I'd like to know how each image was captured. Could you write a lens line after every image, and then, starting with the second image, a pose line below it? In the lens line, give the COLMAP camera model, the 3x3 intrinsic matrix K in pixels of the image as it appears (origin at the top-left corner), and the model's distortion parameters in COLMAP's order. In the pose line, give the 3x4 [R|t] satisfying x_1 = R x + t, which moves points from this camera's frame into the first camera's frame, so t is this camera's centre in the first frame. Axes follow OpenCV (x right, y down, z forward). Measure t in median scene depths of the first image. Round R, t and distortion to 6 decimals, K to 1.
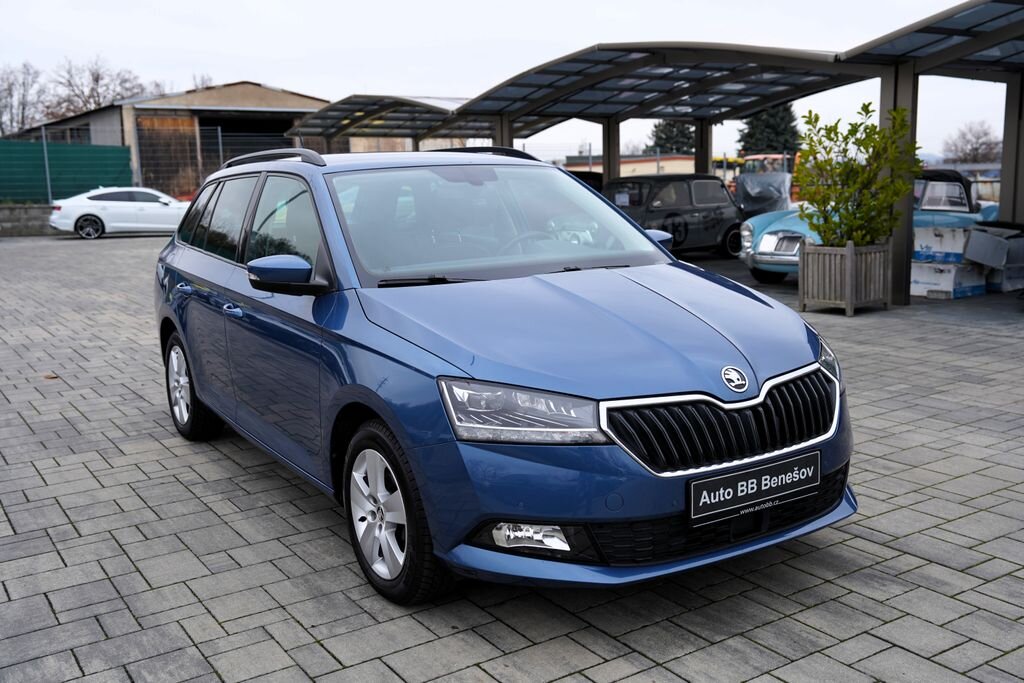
lens RADIAL K [[996.6, 0, 517.4], [0, 996.6, 344.8], [0, 0, 1]] dist [0.038122, 0.019419]
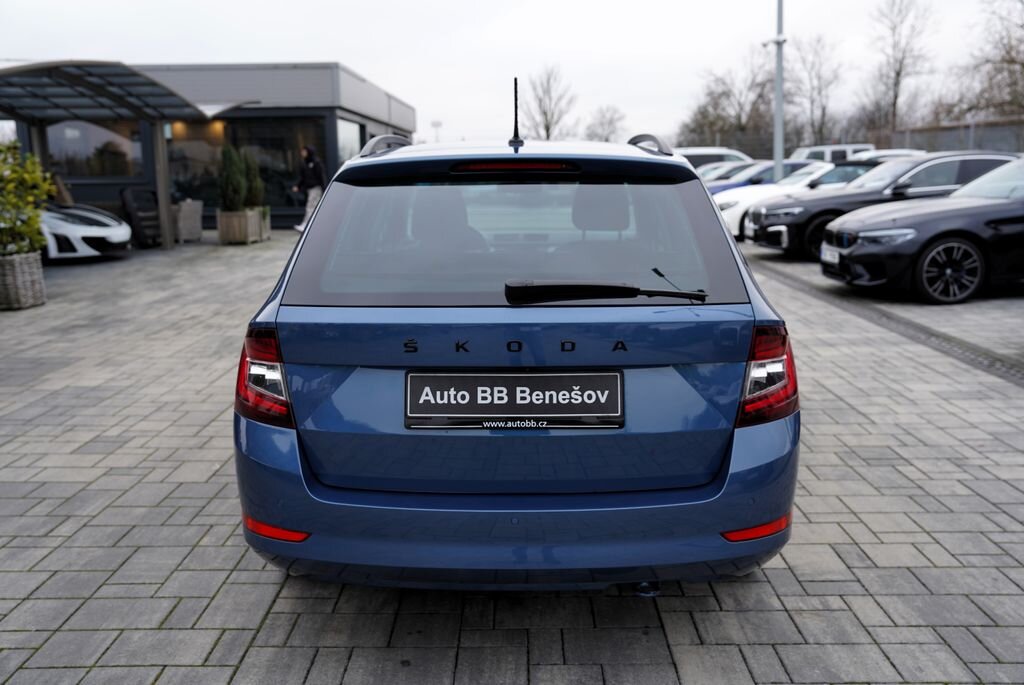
lens RADIAL K [[901.5, 0, 514.7], [0, 901.5, 348.5], [0, 0, 1]] dist [-0.031999, 0.077700]
pose [[-0.833863, -0.073040, 0.547118, -0.866259], [0.121735, 0.942464, 0.311355, -0.403107], [-0.538380, 0.326231, -0.776994, 2.509621]]
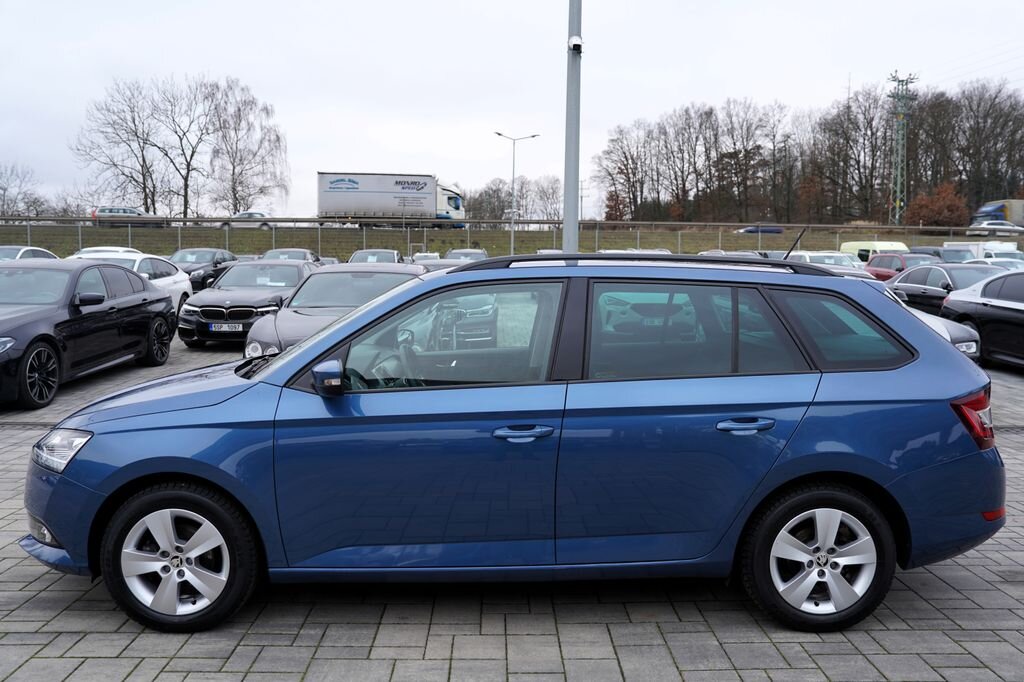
lens RADIAL K [[801.6, 0, 512.0], [0, 801.6, 341.0], [0, 0, 1]] dist [-0.091229, 0.096074]
pose [[-0.530854, 0.092917, -0.842354, 0.850661], [-0.134008, 0.972262, 0.191699, -0.382373], [0.836801, 0.214647, -0.503677, 2.035517]]
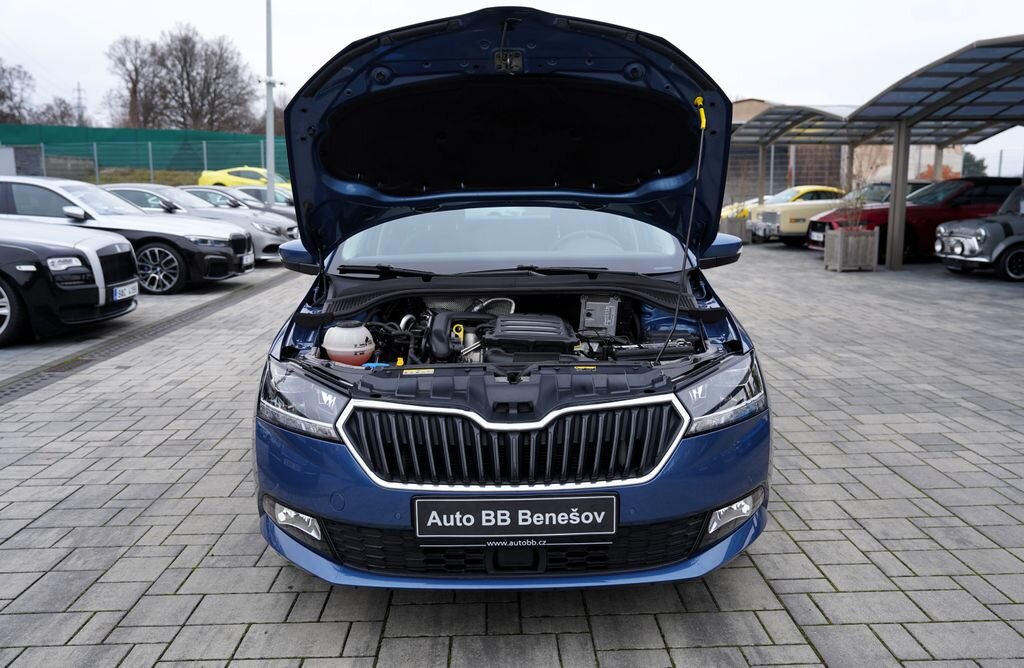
lens RADIAL K [[862.3, 0, 514.2], [0, 862.3, 344.0], [0, 0, 1]] dist [-0.065647, 0.123591]
pose [[0.848990, 0.109675, -0.516902, 0.564368], [-0.099063, 0.993914, 0.048180, -0.046539], [0.519040, 0.010302, 0.854688, 0.312176]]
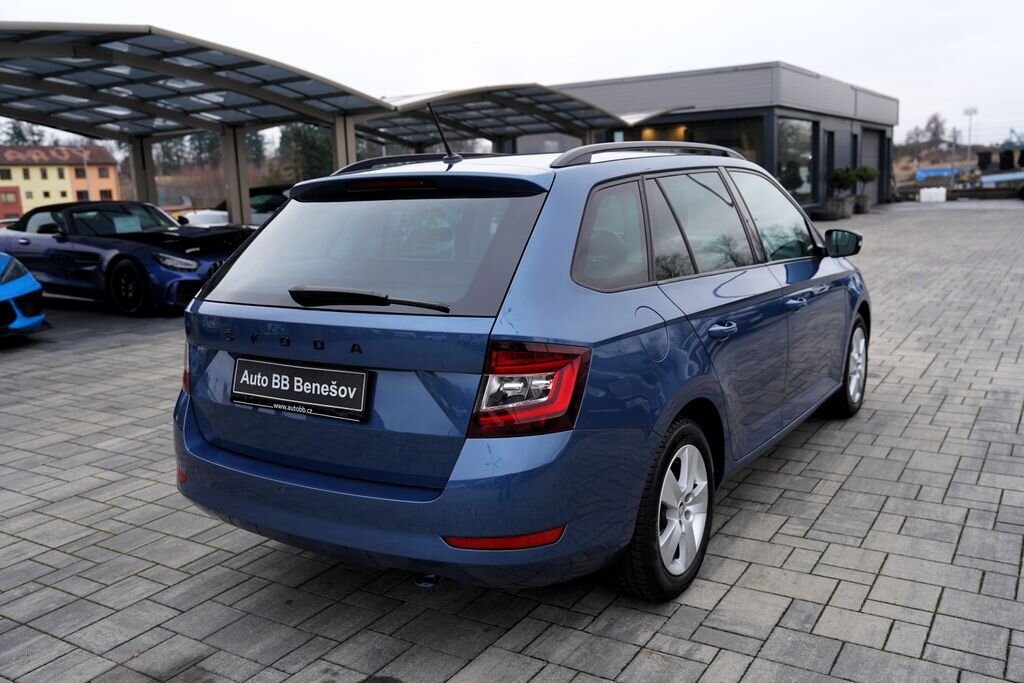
lens RADIAL K [[885.4, 0, 515.5], [0, 885.4, 334.3], [0, 0, 1]] dist [-0.018214, 0.055677]
pose [[-0.416991, -0.112174, 0.901962, -1.277955], [0.198774, 0.957079, 0.210924, -0.325424], [-0.886909, 0.267240, -0.376796, 2.100751]]
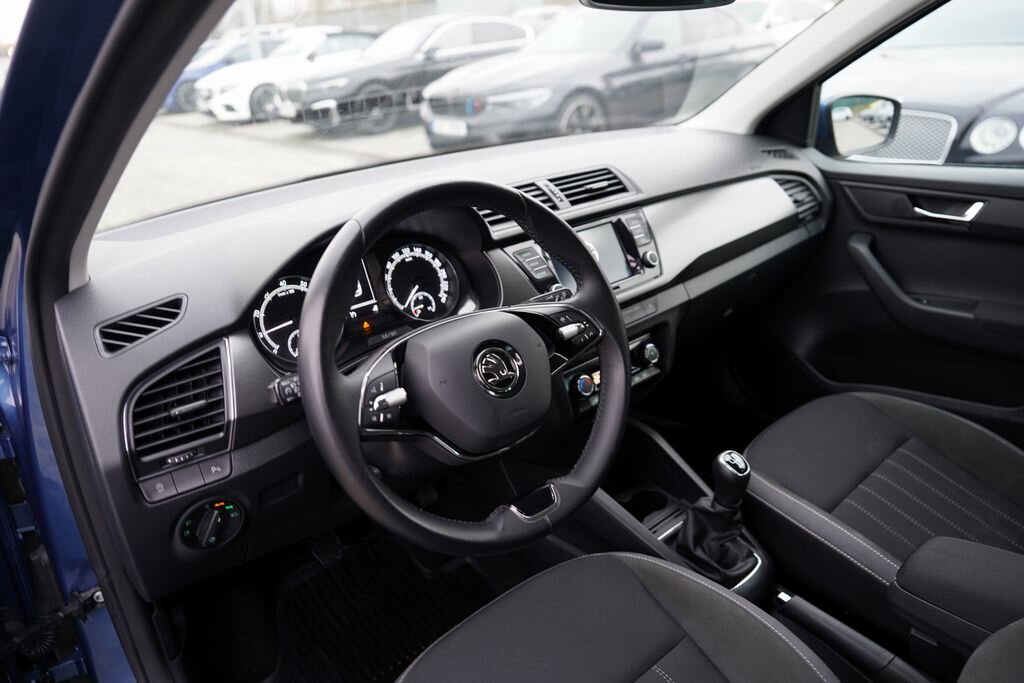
lens RADIAL K [[701.6, 0, 512.0], [0, 701.6, 341.5], [0, 0, 1]] dist [-0.097273, 0.066625]
pose [[-0.987980, 0.123504, -0.092963, 0.029950], [0.052141, 0.832396, 0.551723, -0.230941], [0.145522, 0.540244, -0.828830, 1.579881]]
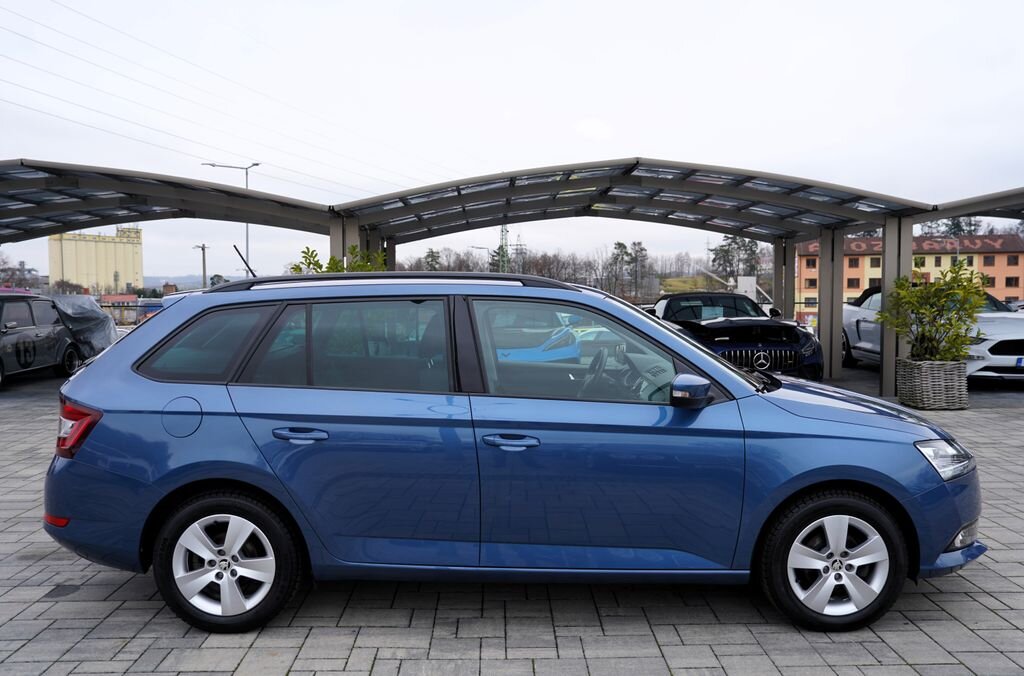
lens RADIAL K [[844.7, 0, 516.6], [0, 844.7, 334.3], [0, 0, 1]] dist [-0.082305, 0.121375]
pose [[0.529466, -0.023529, 0.848005, -1.256425], [0.128969, 0.990229, -0.053050, -0.118753], [-0.838471, 0.137455, 0.527327, 0.746746]]
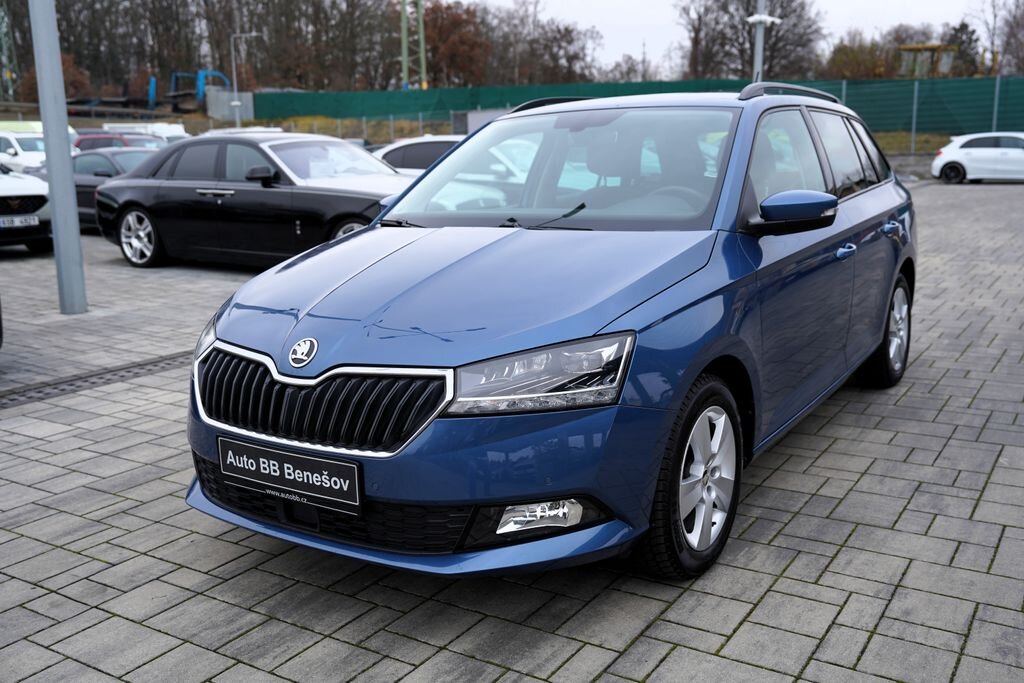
lens RADIAL K [[940.3, 0, 512.0], [0, 940.3, 341.5], [0, 0, 1]] dist [-0.011905, 0.092239]
pose [[0.399957, 0.190543, -0.896509, 0.966885], [-0.130068, 0.980051, 0.150272, -0.116975], [0.907258, 0.056505, 0.416762, 0.752887]]
